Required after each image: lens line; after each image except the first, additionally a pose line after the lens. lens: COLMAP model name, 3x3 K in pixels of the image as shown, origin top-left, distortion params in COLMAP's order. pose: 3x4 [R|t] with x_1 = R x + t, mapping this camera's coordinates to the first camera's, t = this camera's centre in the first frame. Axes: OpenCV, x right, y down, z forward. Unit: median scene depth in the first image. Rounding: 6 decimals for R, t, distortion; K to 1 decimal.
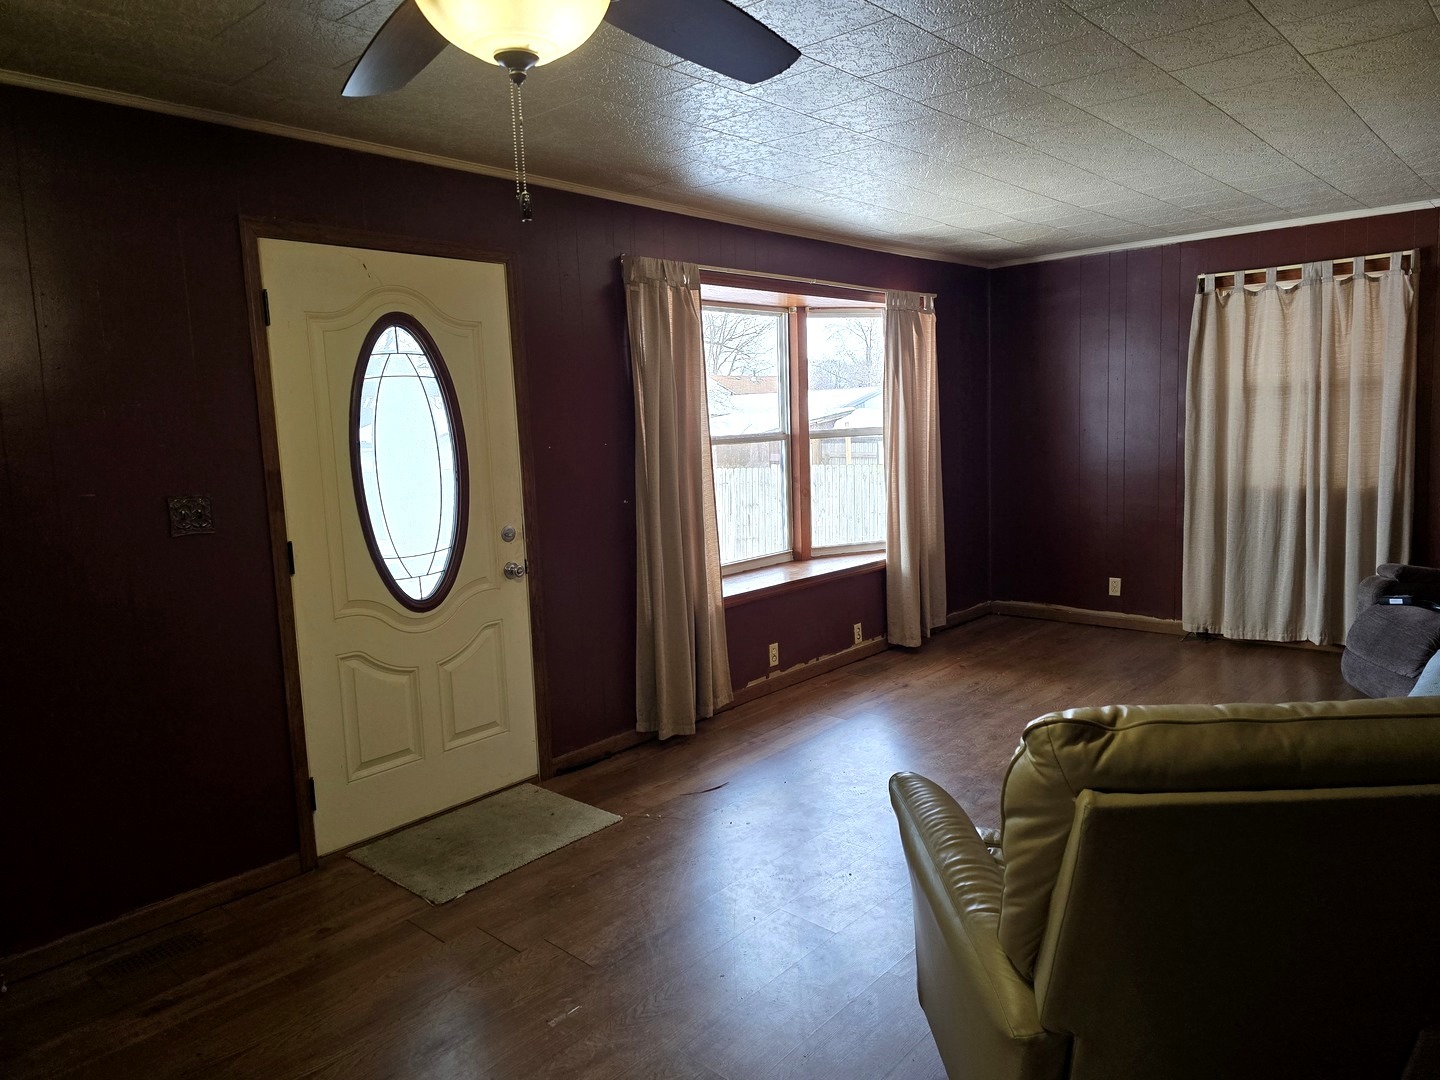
lens RADIAL K [[961.4, 0, 713.4], [0, 961.4, 521.3], [0, 0, 1]] dist [0.062473, -0.058287]
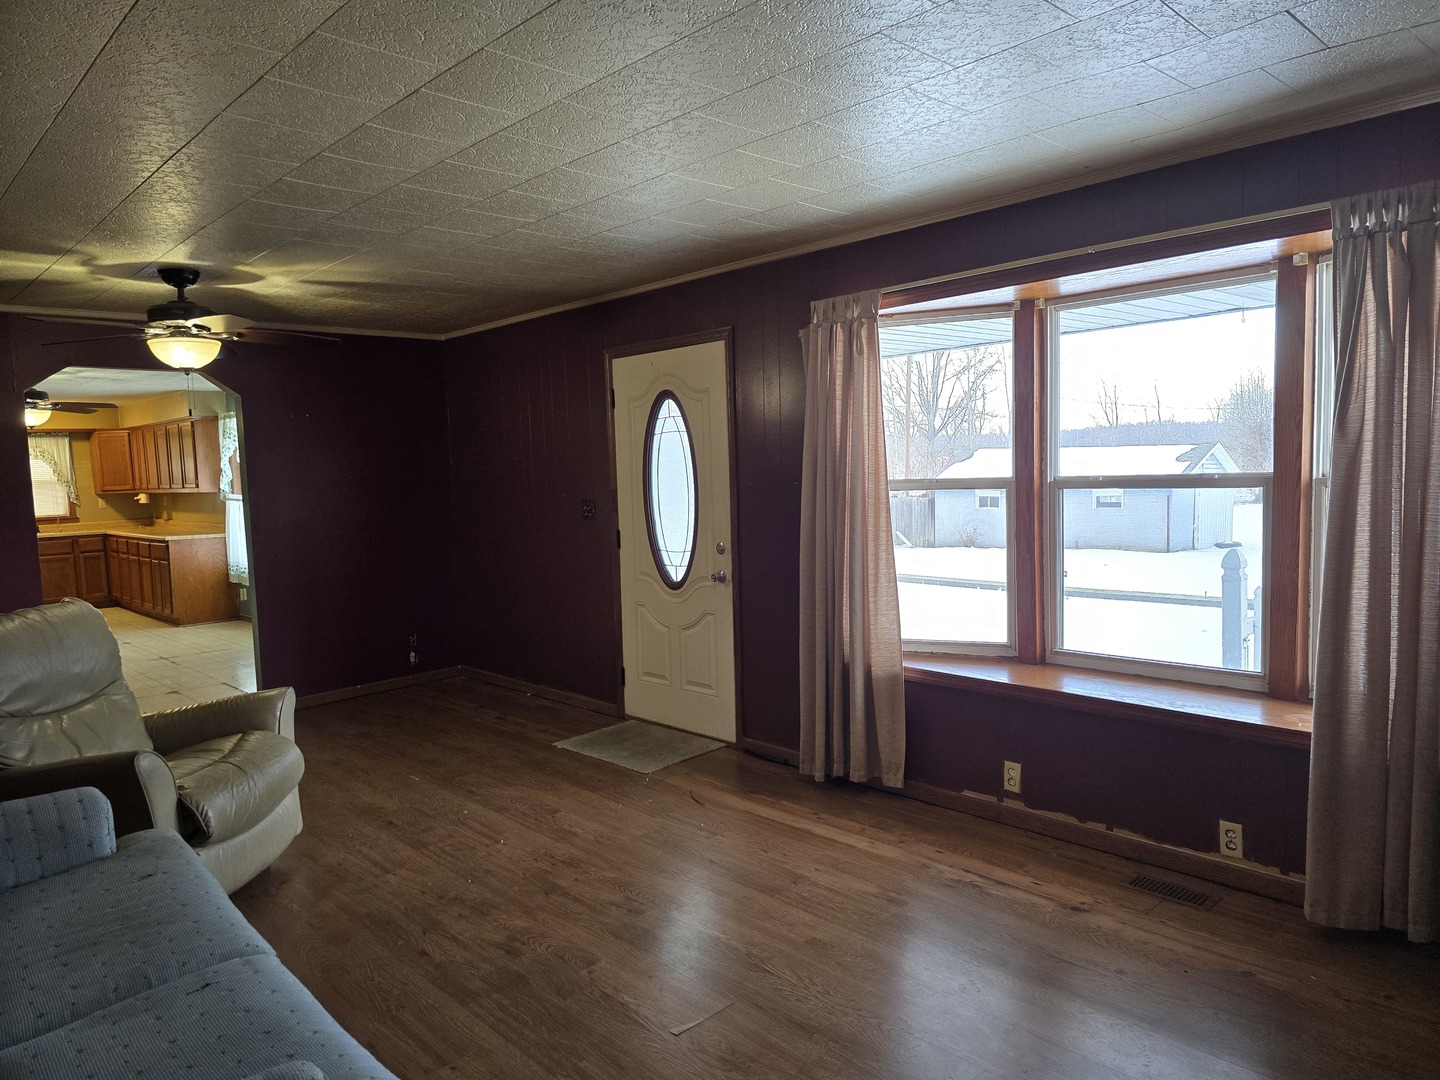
lens RADIAL K [[961.4, 0, 722.2], [0, 961.4, 546.9], [0, 0, 1]] dist [0.062473, -0.058287]
pose [[-0.070130, 0.123770, -0.989830, 0.780738], [-0.073438, 0.988940, 0.128862, -0.114340], [0.994831, 0.081728, -0.060265, 0.790949]]
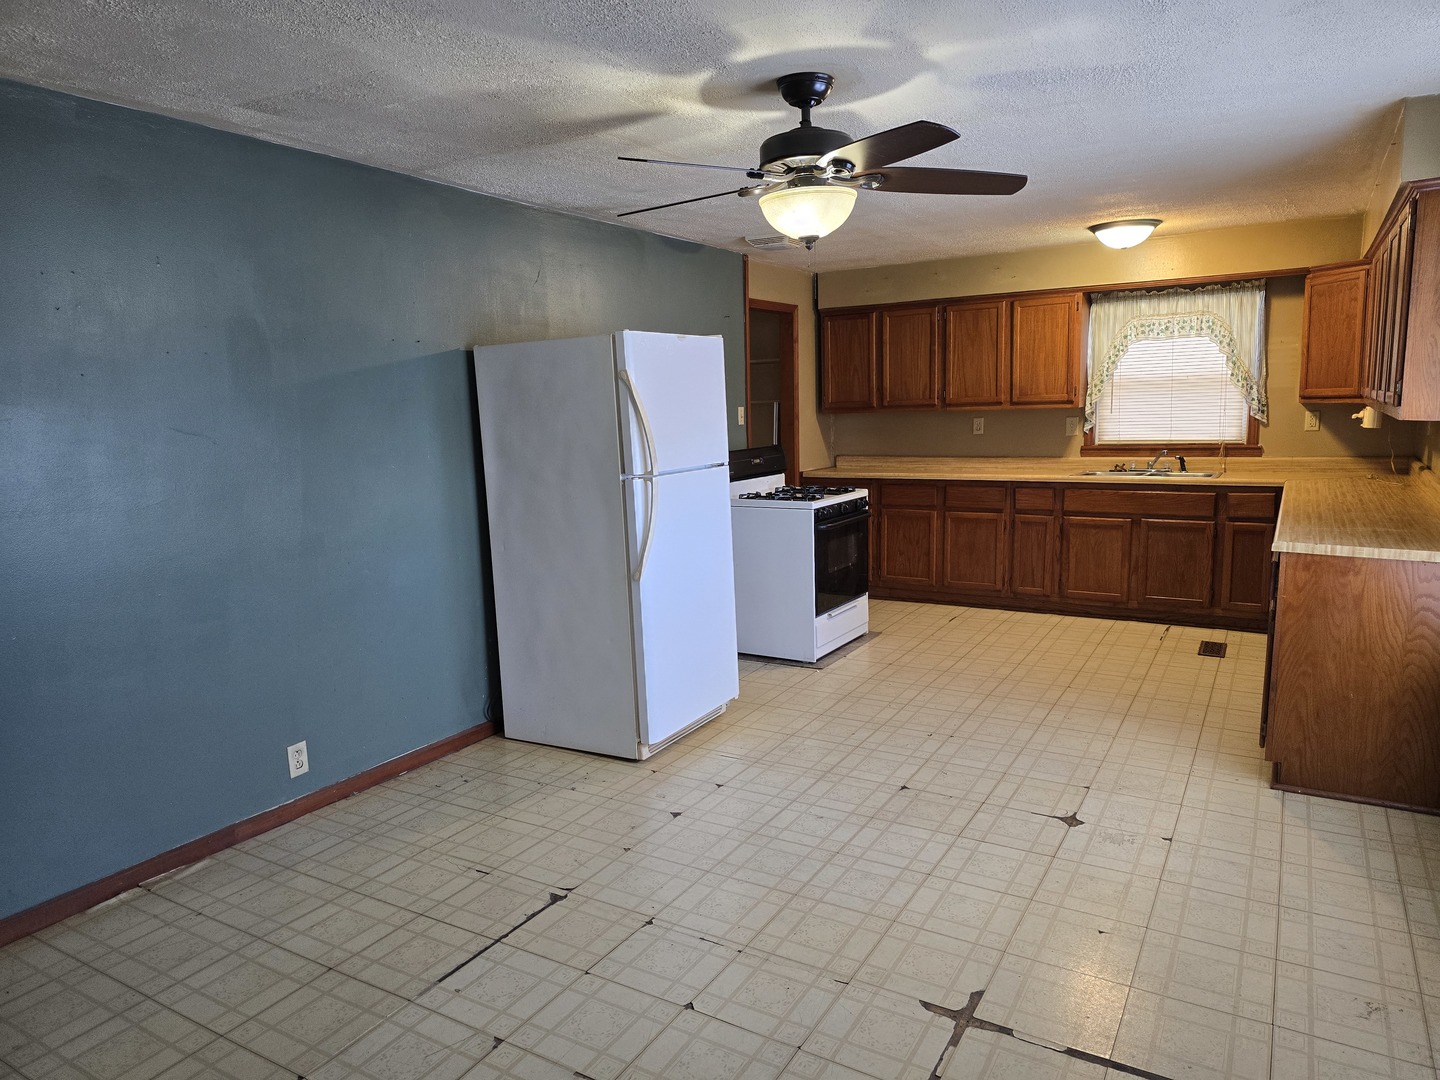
lens RADIAL K [[961.4, 0, 716.0], [0, 961.4, 540.7], [0, 0, 1]] dist [0.062473, -0.058287]
pose [[-0.978594, 0.091333, -0.184425, -0.509533], [0.040280, 0.963799, 0.263570, -0.007904], [0.201822, 0.250499, -0.946846, 0.169890]]
